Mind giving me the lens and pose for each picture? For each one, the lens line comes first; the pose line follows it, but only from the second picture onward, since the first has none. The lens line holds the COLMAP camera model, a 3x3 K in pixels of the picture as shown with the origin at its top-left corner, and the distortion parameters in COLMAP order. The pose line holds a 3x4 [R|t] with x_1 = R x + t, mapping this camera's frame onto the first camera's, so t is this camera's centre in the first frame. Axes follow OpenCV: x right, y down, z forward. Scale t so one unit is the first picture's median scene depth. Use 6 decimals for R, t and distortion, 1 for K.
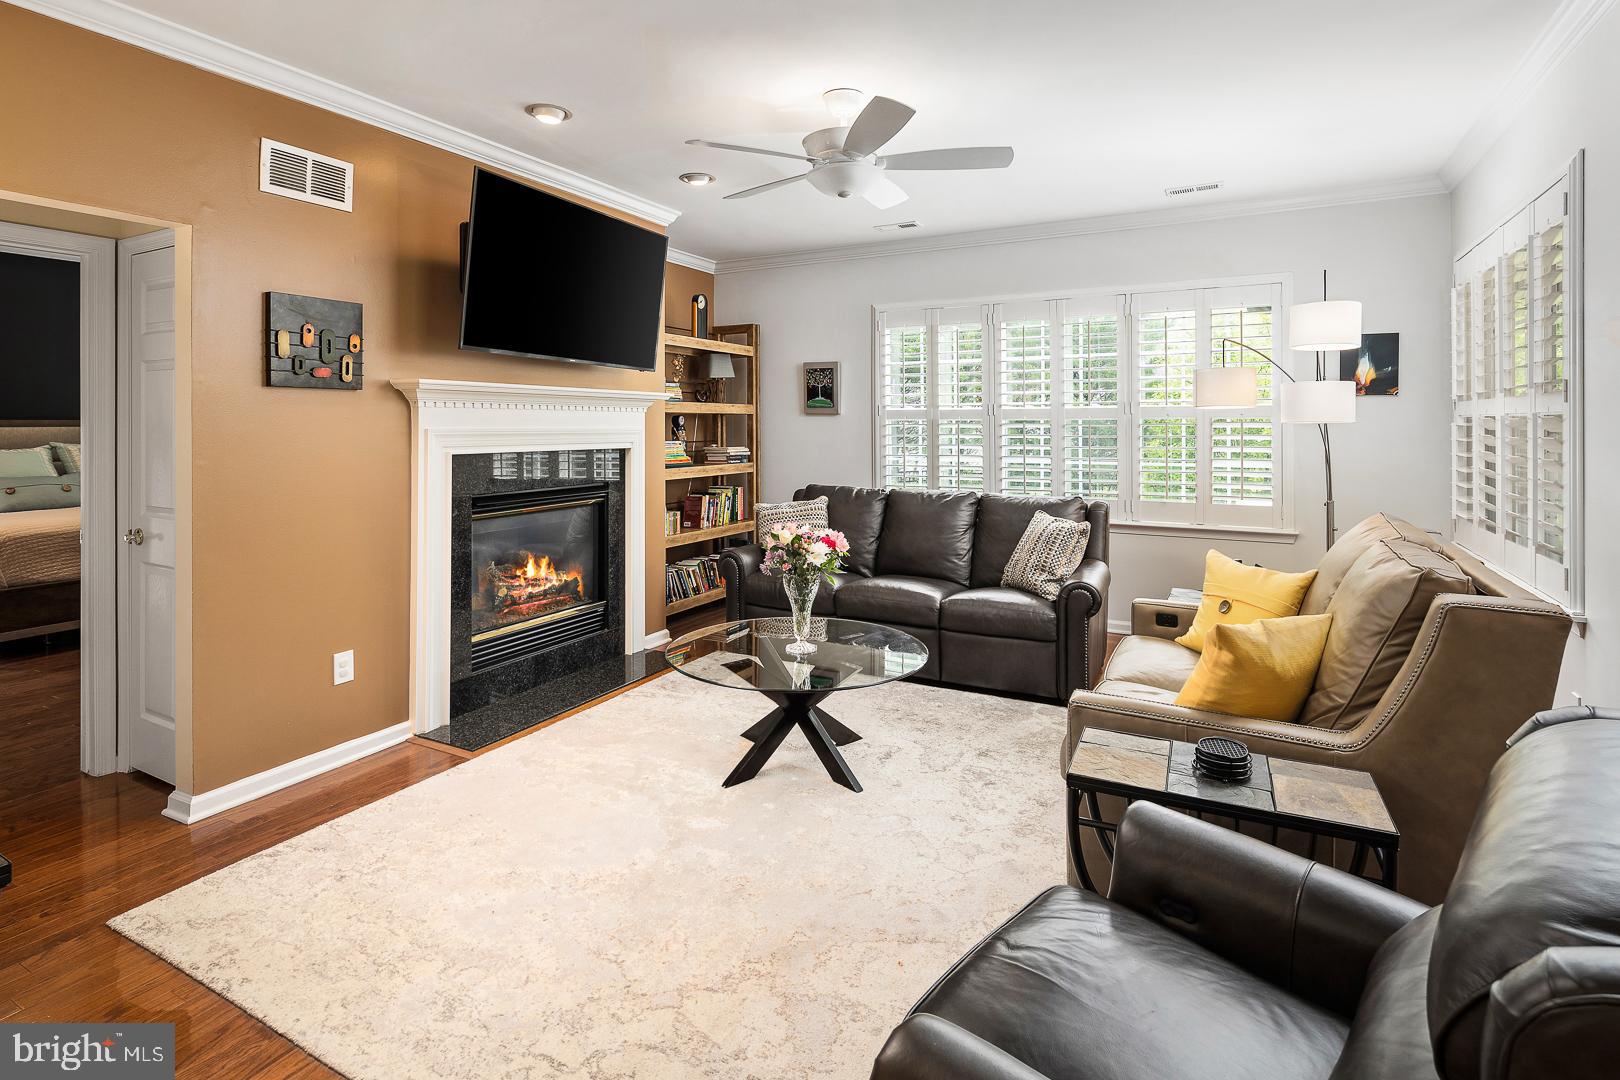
lens RADIAL K [[805.1, 0, 820.0], [0, 805.1, 434.0], [0, 0, 1]] dist [0.009236, -0.005075]
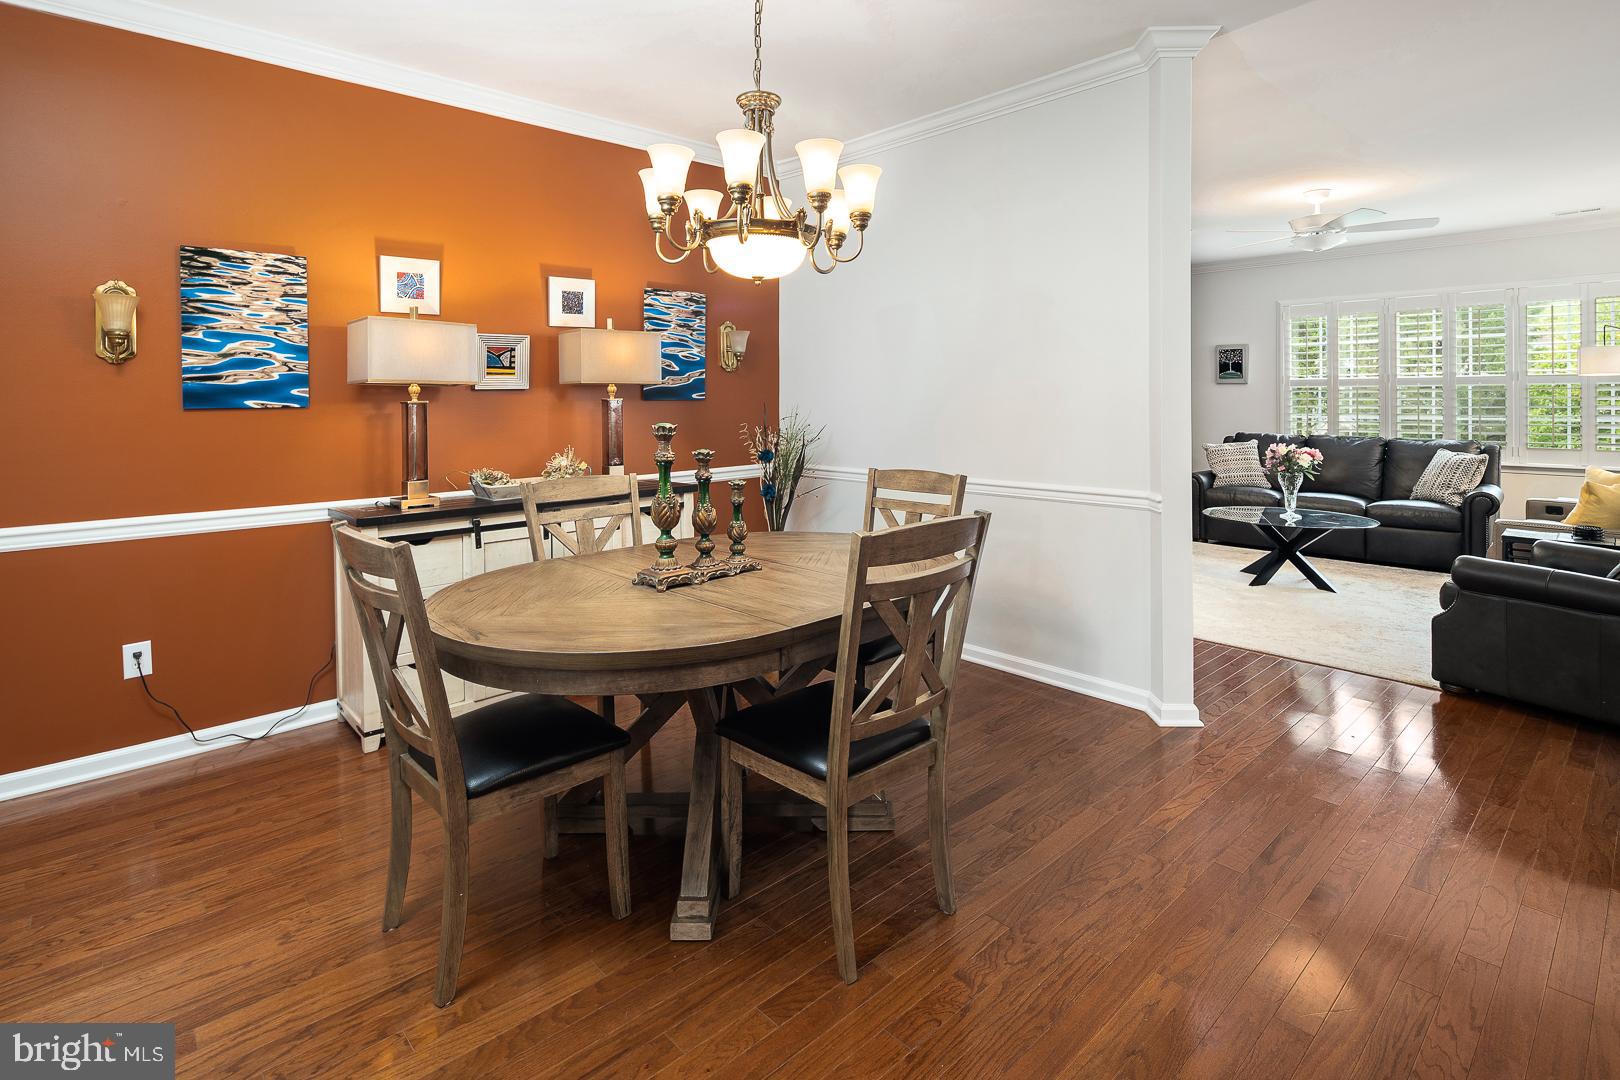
lens RADIAL K [[805.1, 0, 810.7], [0, 805.1, 407.4], [0, 0, 1]] dist [0.009236, -0.005075]
pose [[0.946247, 0.003554, -0.323426, -0.260754], [-0.004575, 0.999987, -0.002397, 0.025428], [0.323414, 0.003748, 0.946250, -0.576782]]
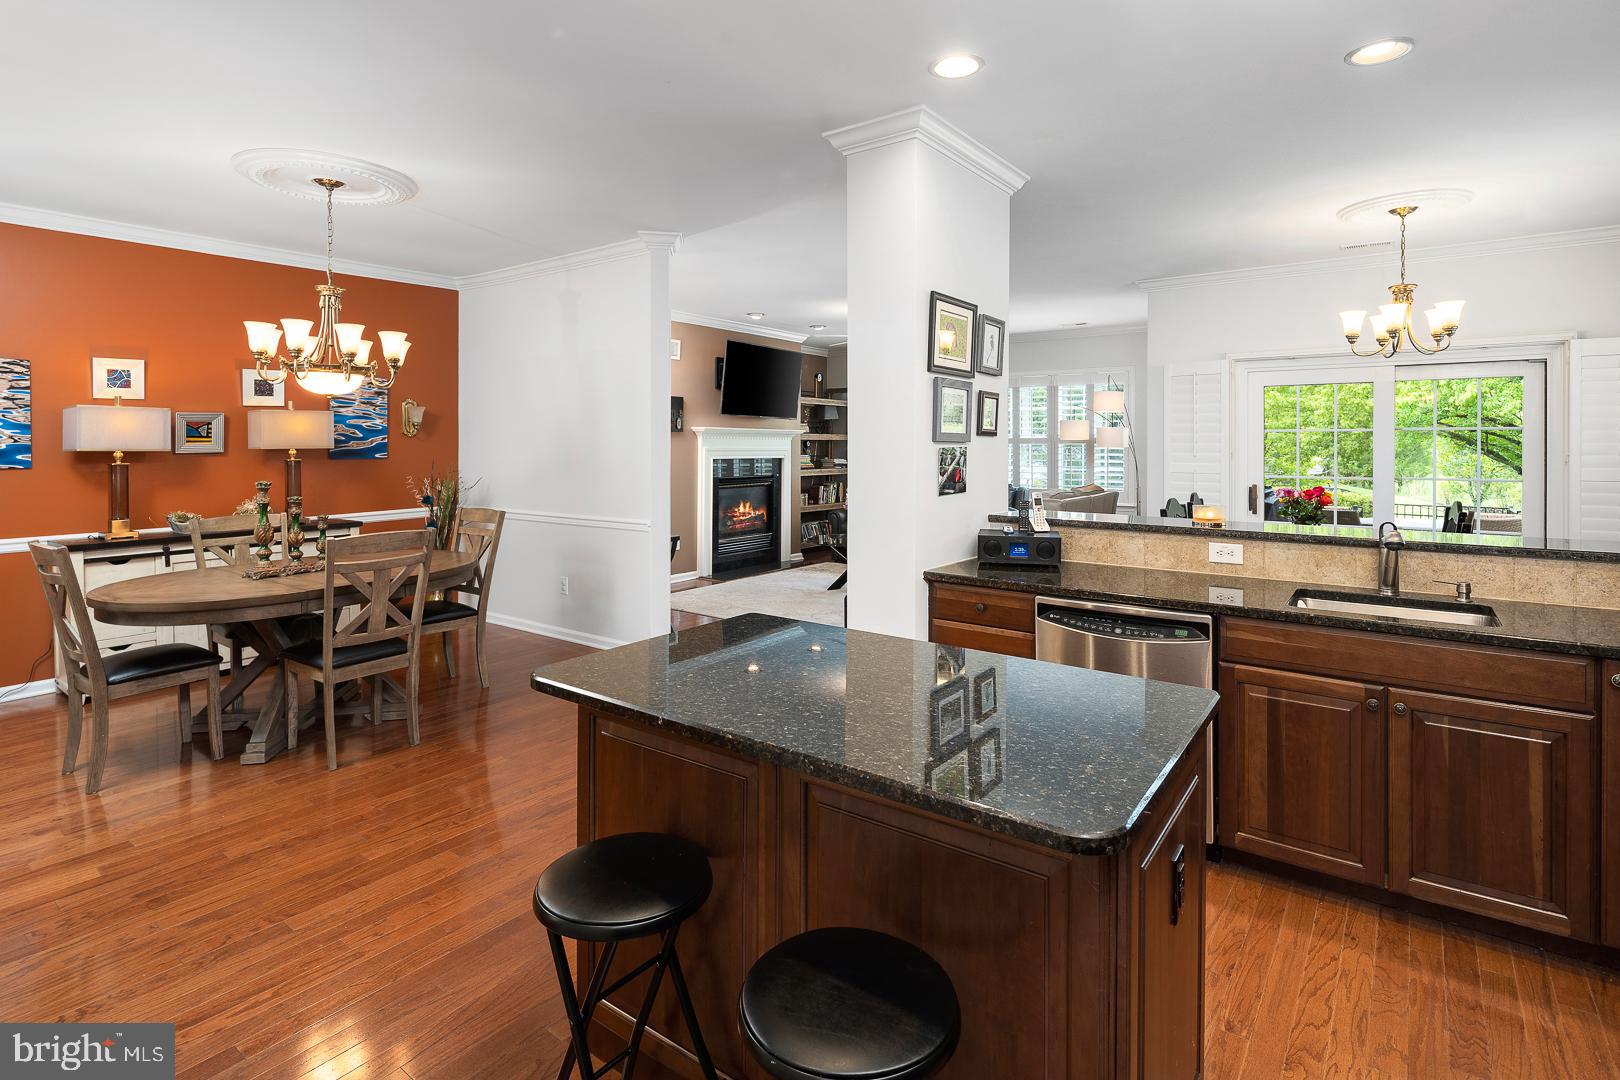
lens RADIAL K [[805.1, 0, 814.2], [0, 805.1, 451.6], [0, 0, 1]] dist [0.009236, -0.005075]
pose [[0.988395, 0.005809, -0.151794, 0.121877], [-0.006291, 0.999977, -0.002701, 0.005632], [0.151774, 0.003625, 0.988409, -0.834840]]
